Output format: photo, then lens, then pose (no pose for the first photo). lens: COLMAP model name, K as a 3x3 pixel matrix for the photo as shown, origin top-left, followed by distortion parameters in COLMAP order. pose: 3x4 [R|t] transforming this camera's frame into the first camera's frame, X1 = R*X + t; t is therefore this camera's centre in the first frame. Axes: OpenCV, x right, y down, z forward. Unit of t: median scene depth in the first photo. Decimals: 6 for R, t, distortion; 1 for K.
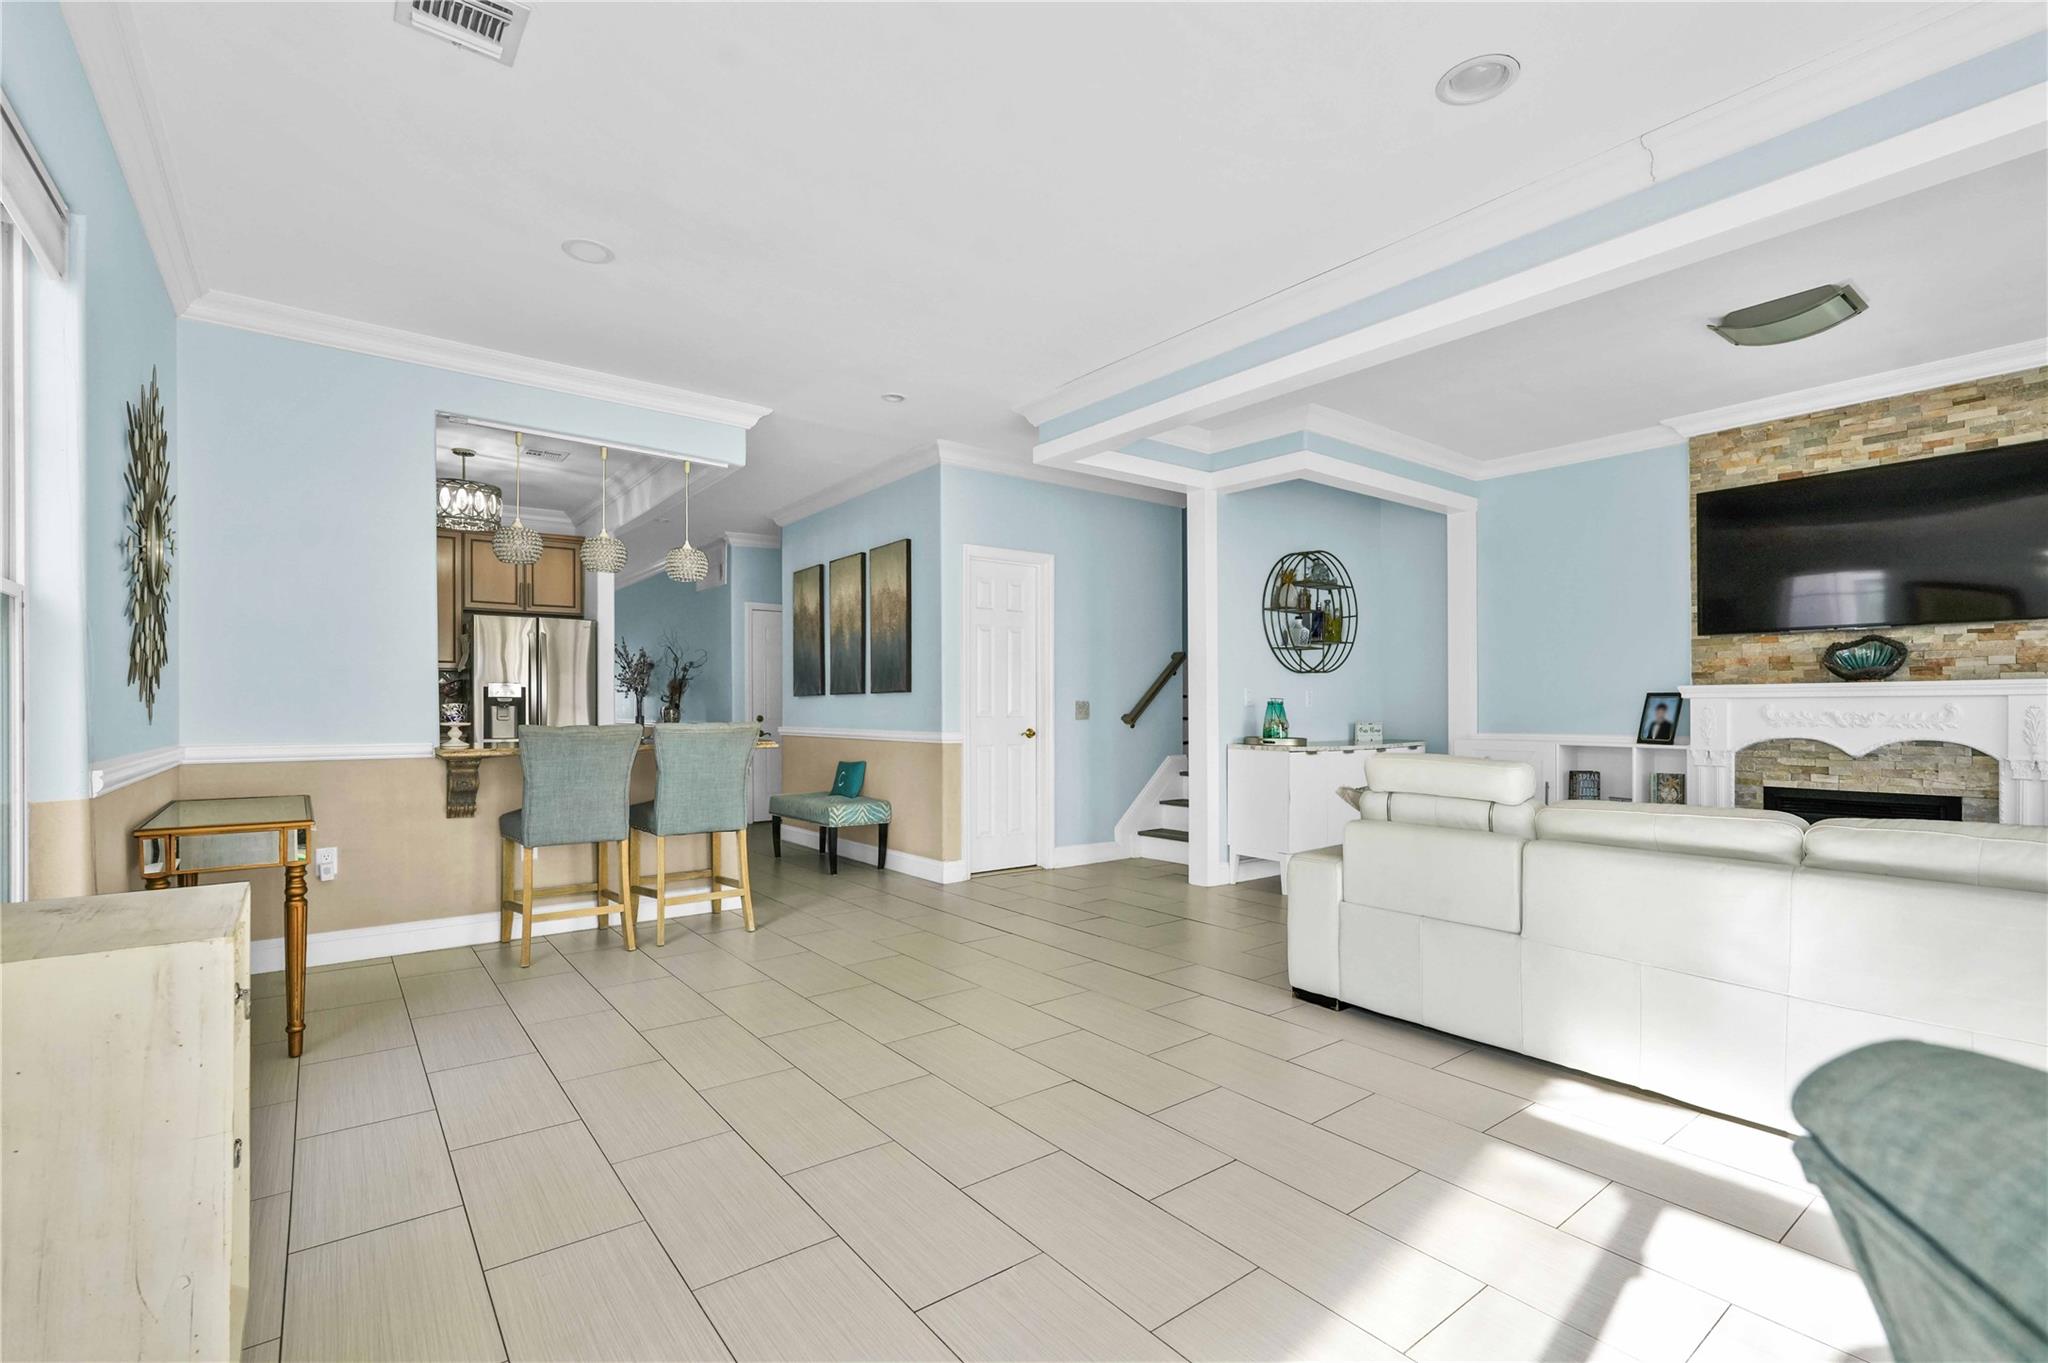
lens RADIAL K [[903.6, 0, 1025.3], [0, 903.6, 707.1], [0, 0, 1]] dist [-0.015957, 0.008523]
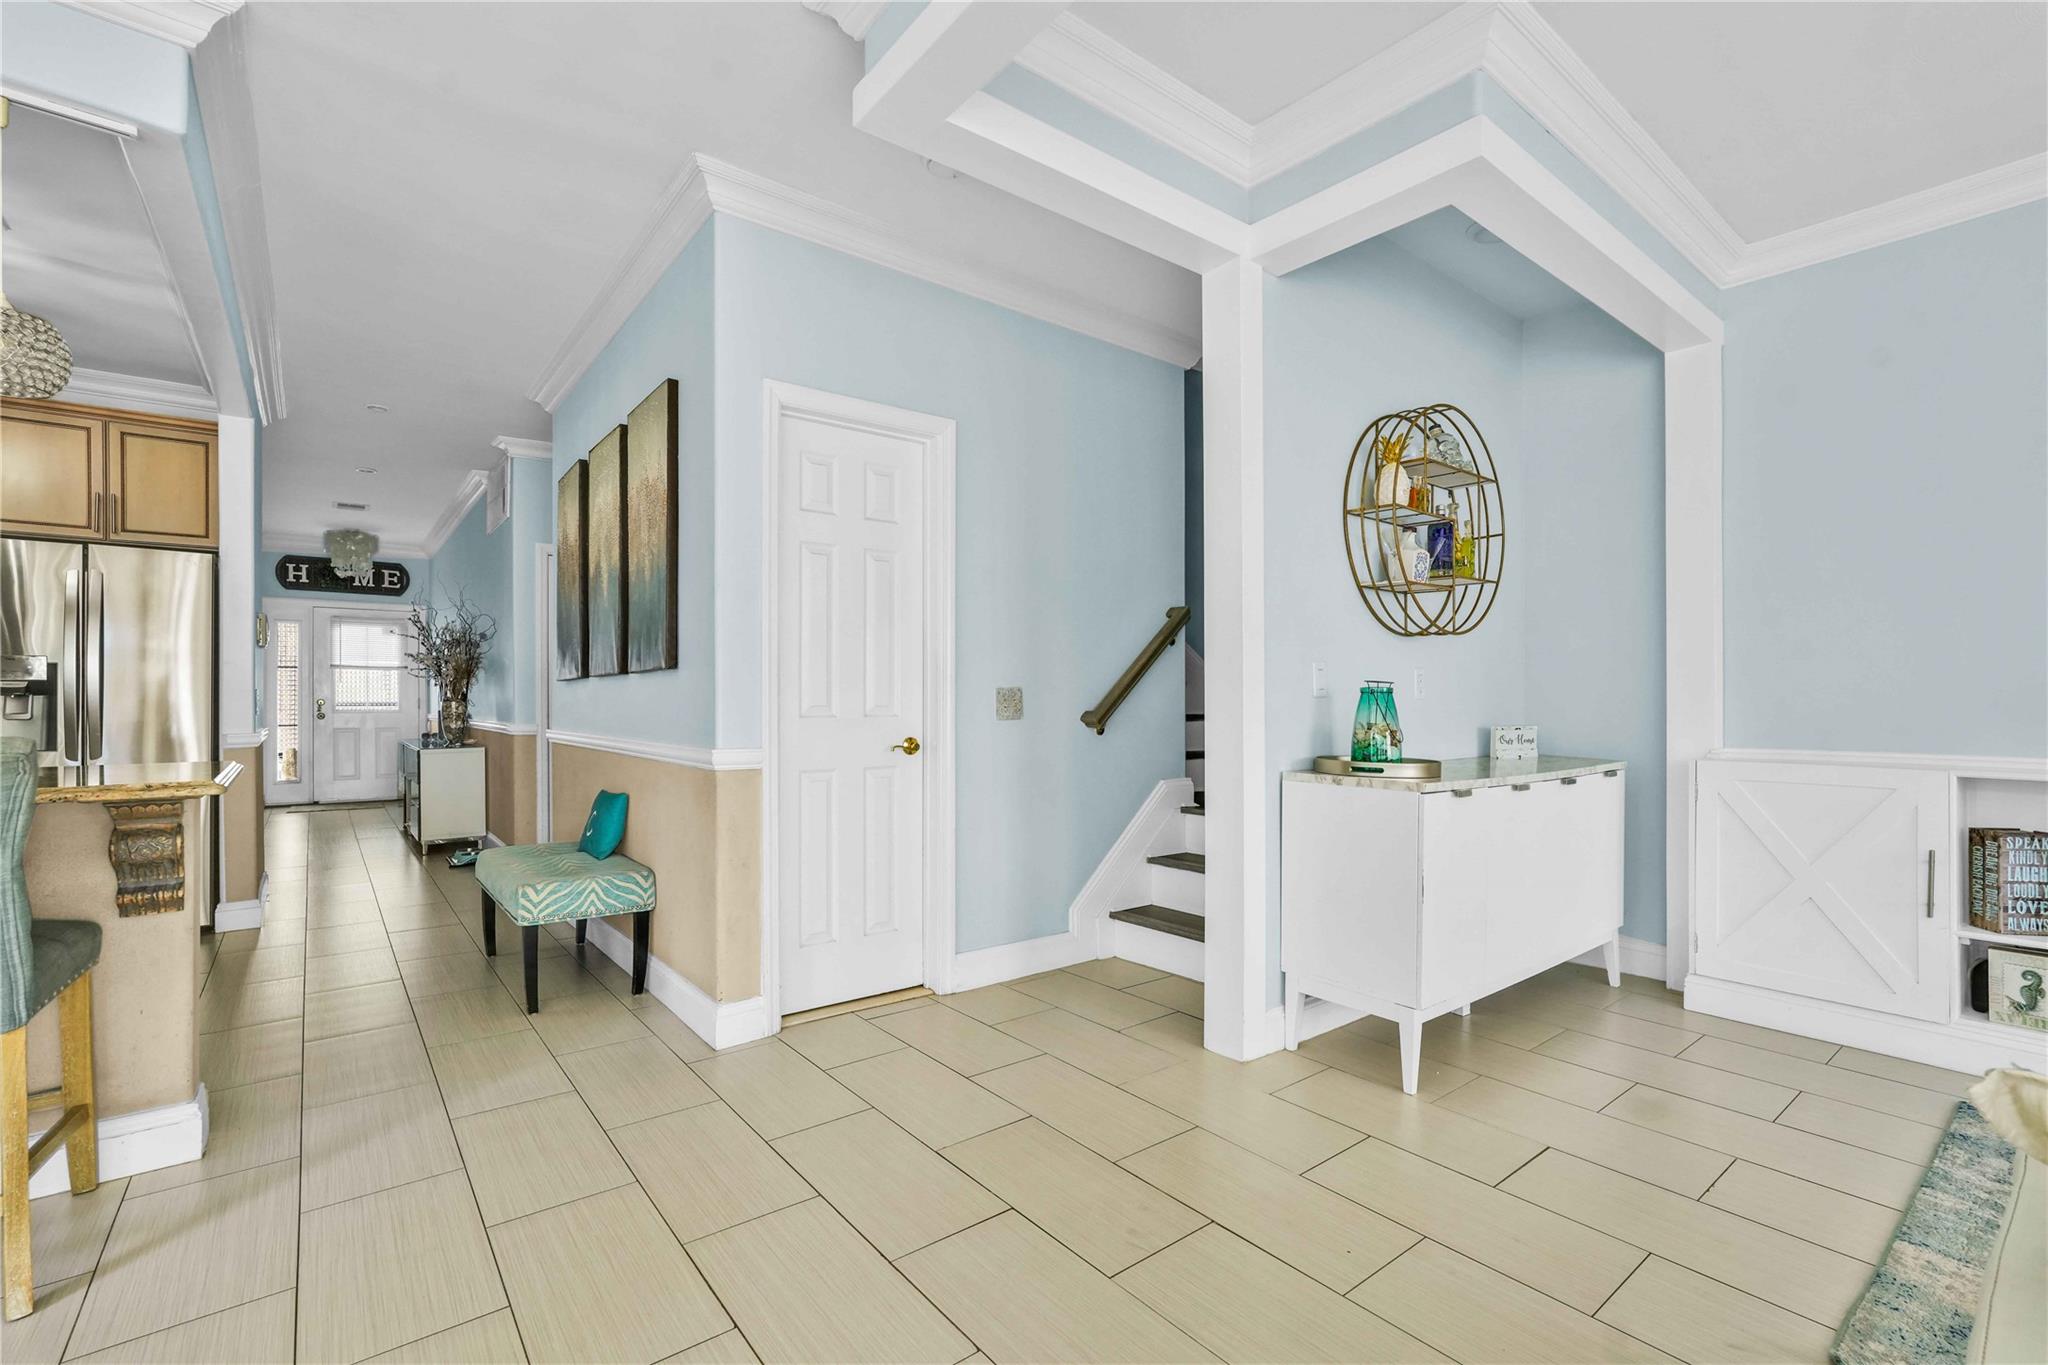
lens RADIAL K [[903.6, 0, 1023.0], [0, 903.6, 697.4], [0, 0, 1]] dist [-0.015957, 0.008523]
pose [[0.999969, 0.001172, 0.007810, 0.075283], [-0.001162, 0.999998, -0.001306, 0.000108], [-0.007812, 0.001297, 0.999969, 0.494858]]
